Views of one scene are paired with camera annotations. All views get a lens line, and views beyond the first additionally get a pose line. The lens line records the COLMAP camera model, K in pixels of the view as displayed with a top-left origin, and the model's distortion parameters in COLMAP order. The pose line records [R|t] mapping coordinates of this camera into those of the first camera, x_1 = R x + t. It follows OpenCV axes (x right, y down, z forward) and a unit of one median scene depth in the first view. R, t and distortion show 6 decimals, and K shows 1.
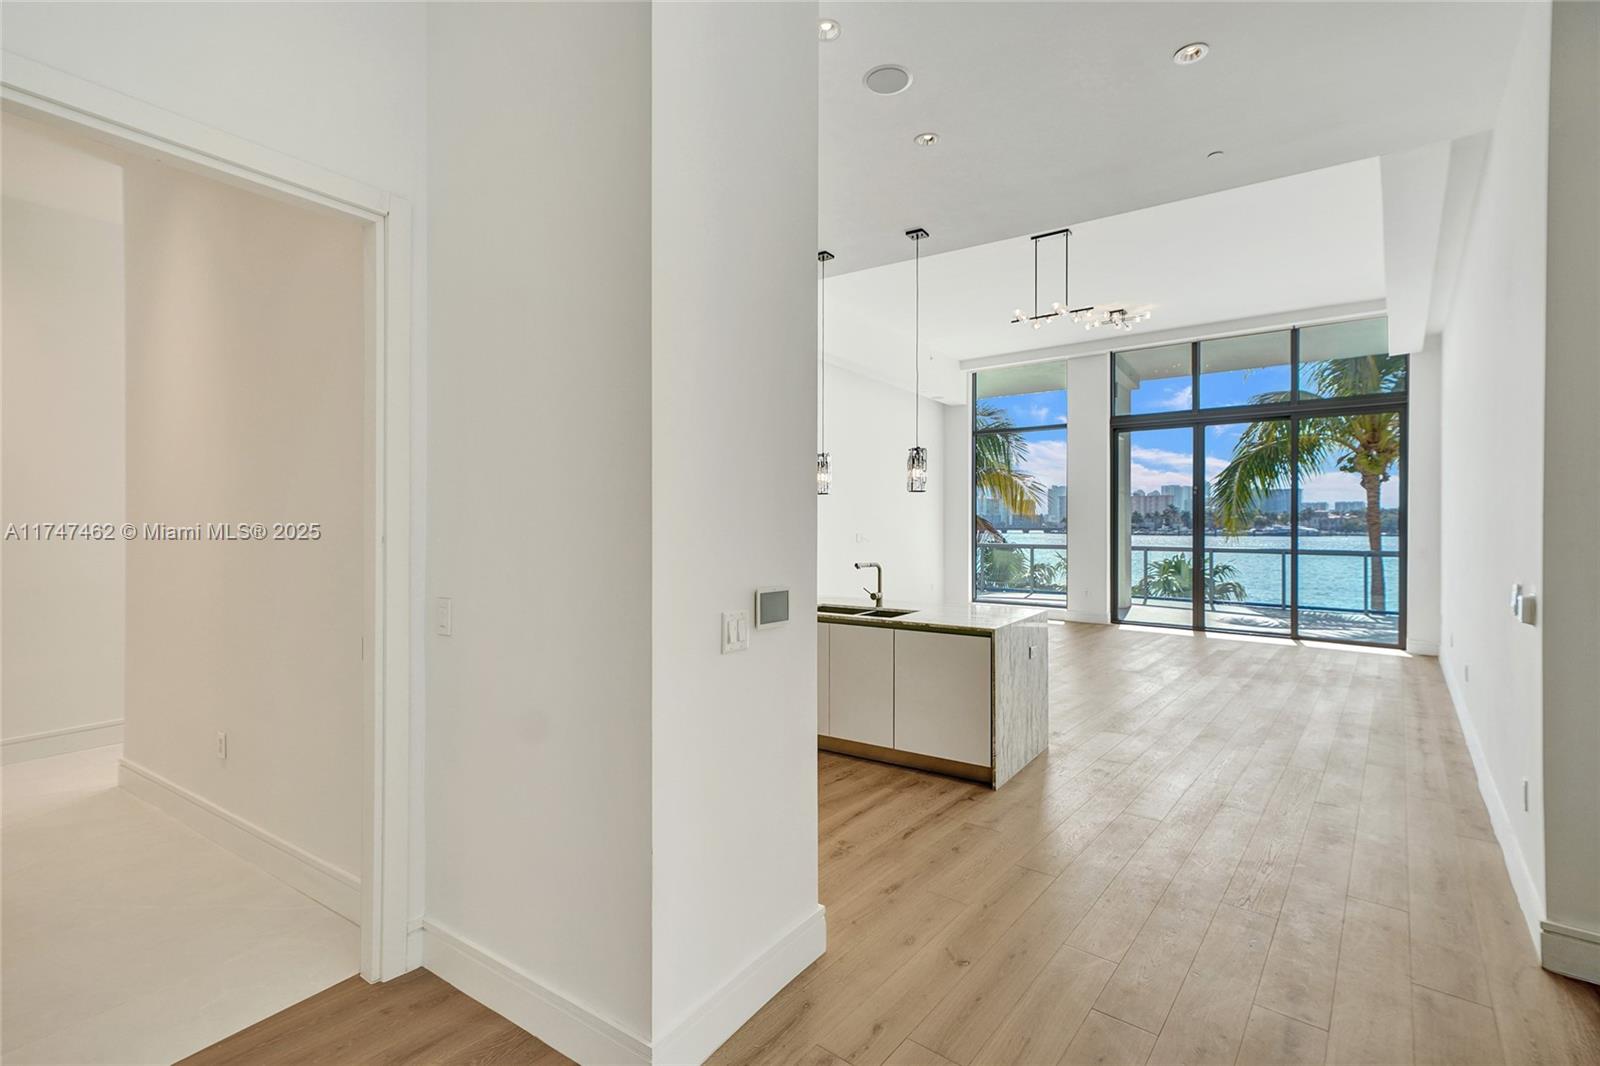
lens RADIAL K [[735.1, 0, 793.4], [0, 735.1, 522.6], [0, 0, 1]] dist [0.000513, 0.000338]
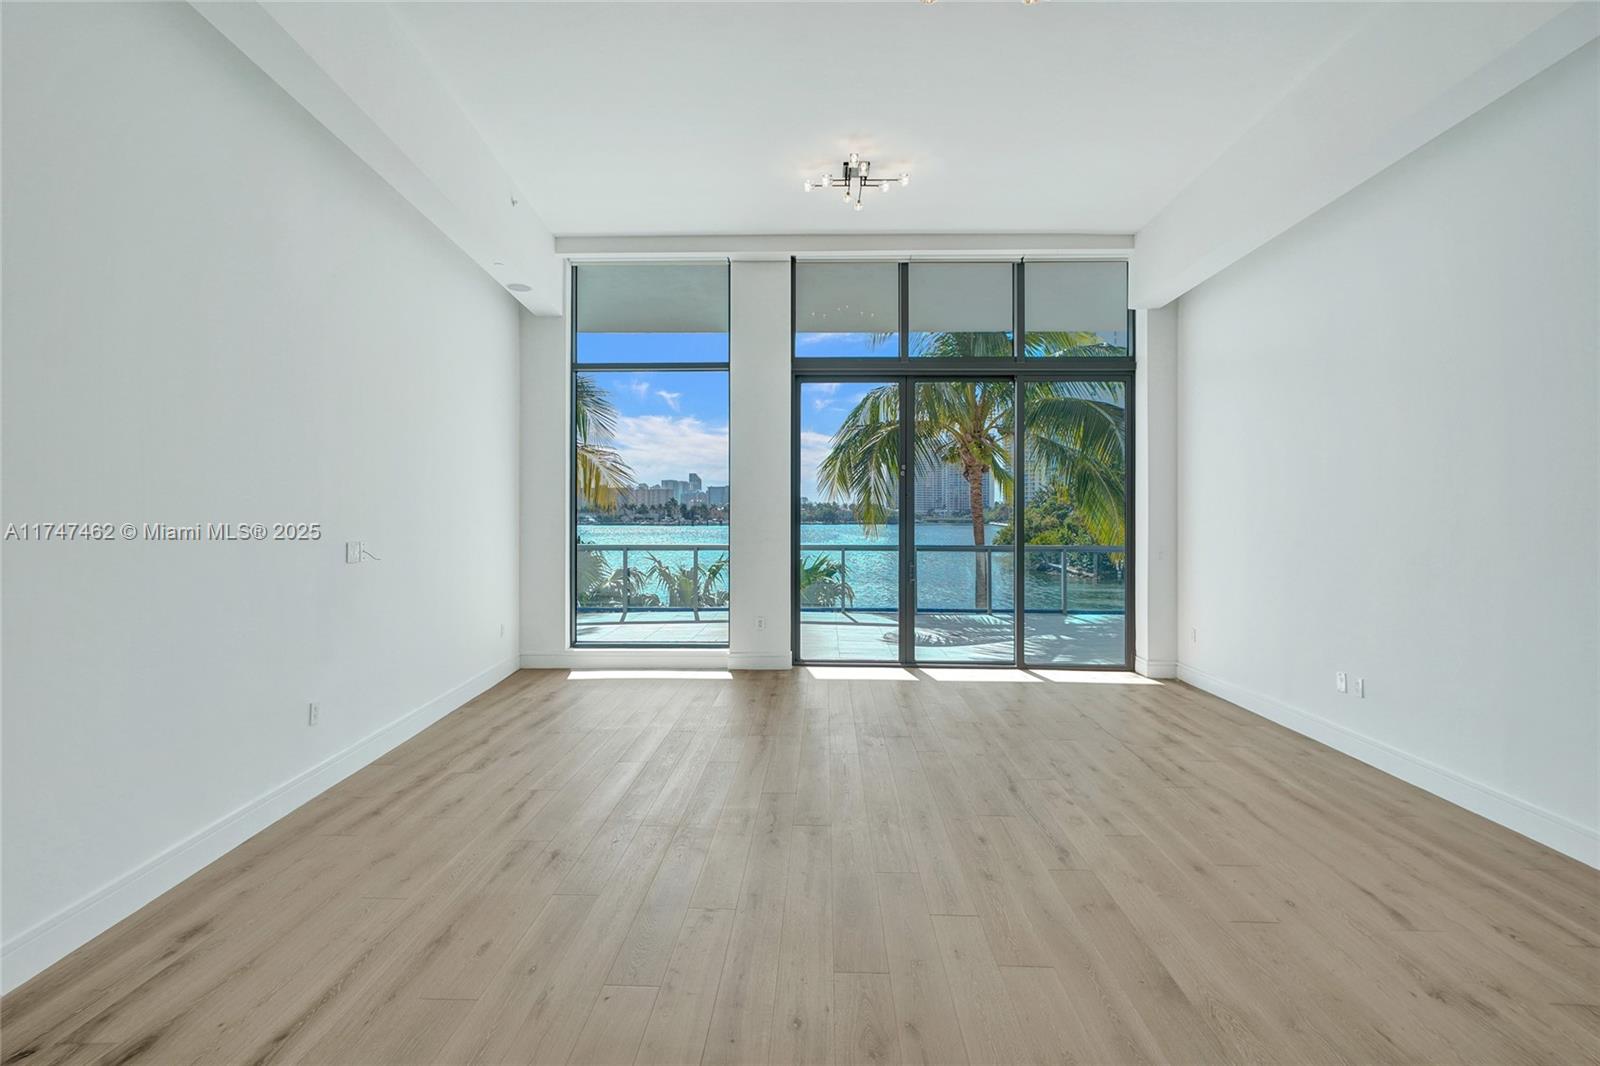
lens RADIAL K [[733.7, 0, 804.8], [0, 733.7, 513.2], [0, 0, 1]] dist [-0.000780, 0.000032]
pose [[0.790660, 0.000892, 0.612255, 0.031769], [-0.000429, 1.000000, -0.000902, -0.001623], [-0.612256, 0.000451, 0.790660, 0.466490]]
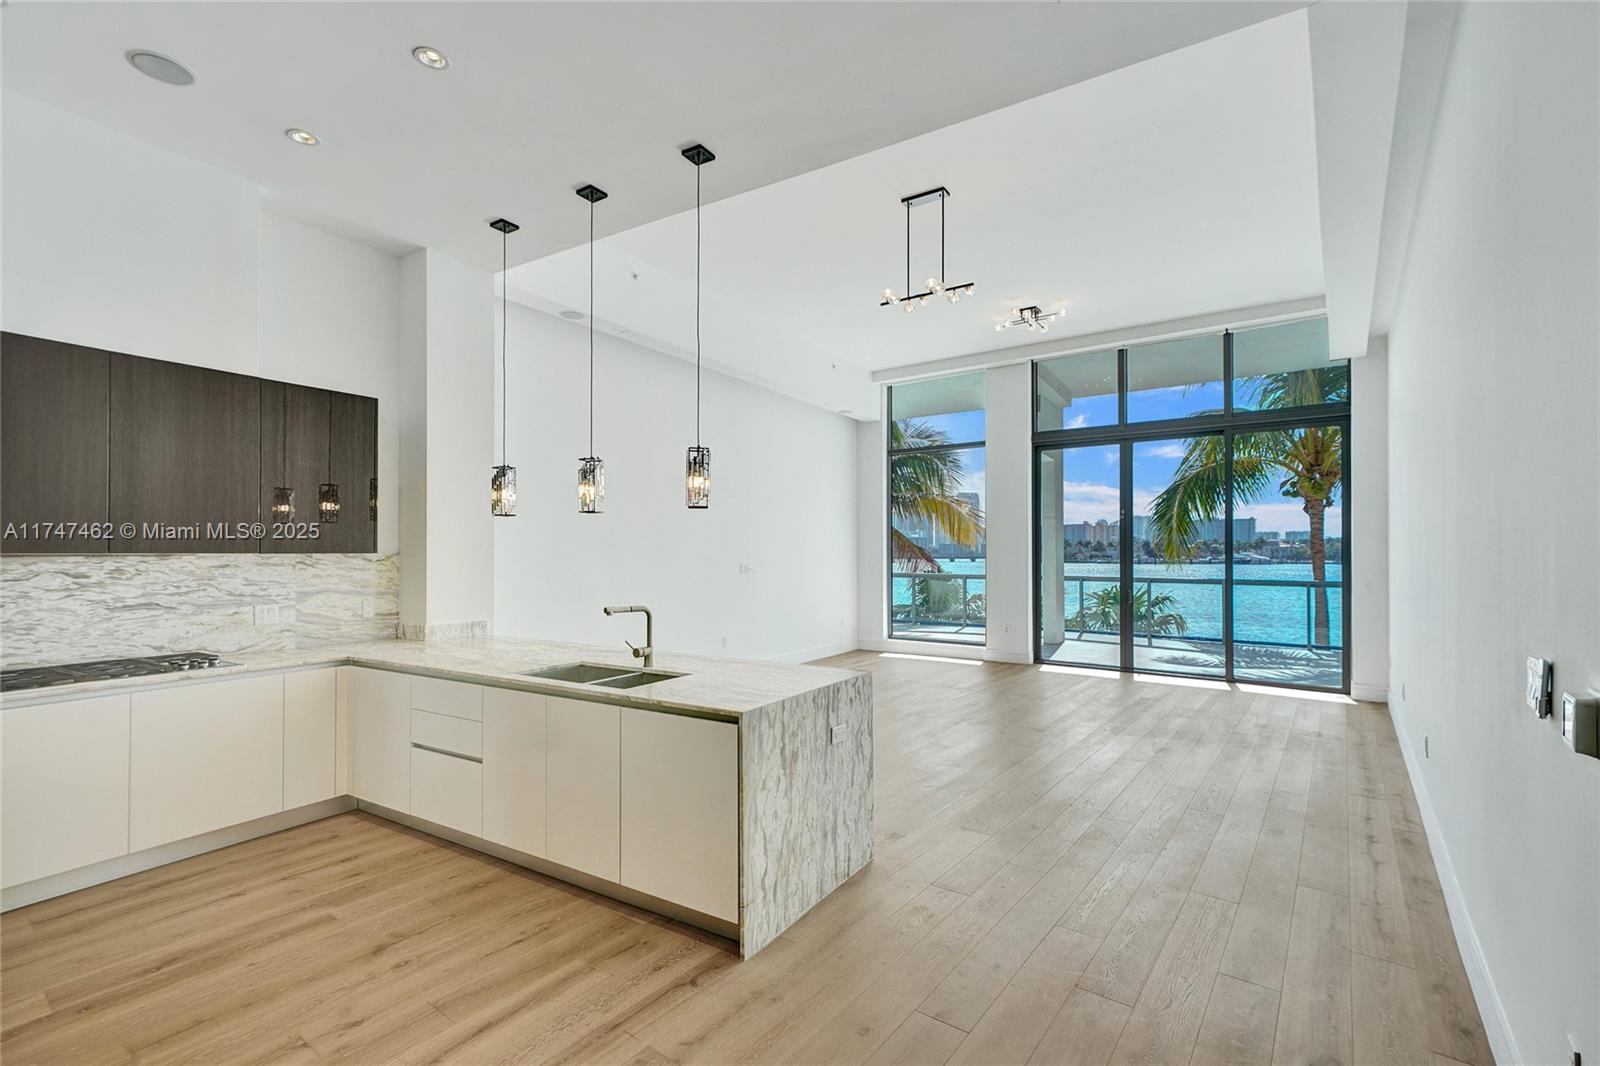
lens RADIAL K [[722.6, 0, 803.7], [0, 722.6, 547.1], [0, 0, 1]] dist [0.002299, 0.000147]
pose [[0.998896, -0.001254, 0.046966, 0.111151], [0.001551, 0.999979, -0.006299, 0.000734], [-0.046957, 0.006365, 0.998877, 0.132184]]
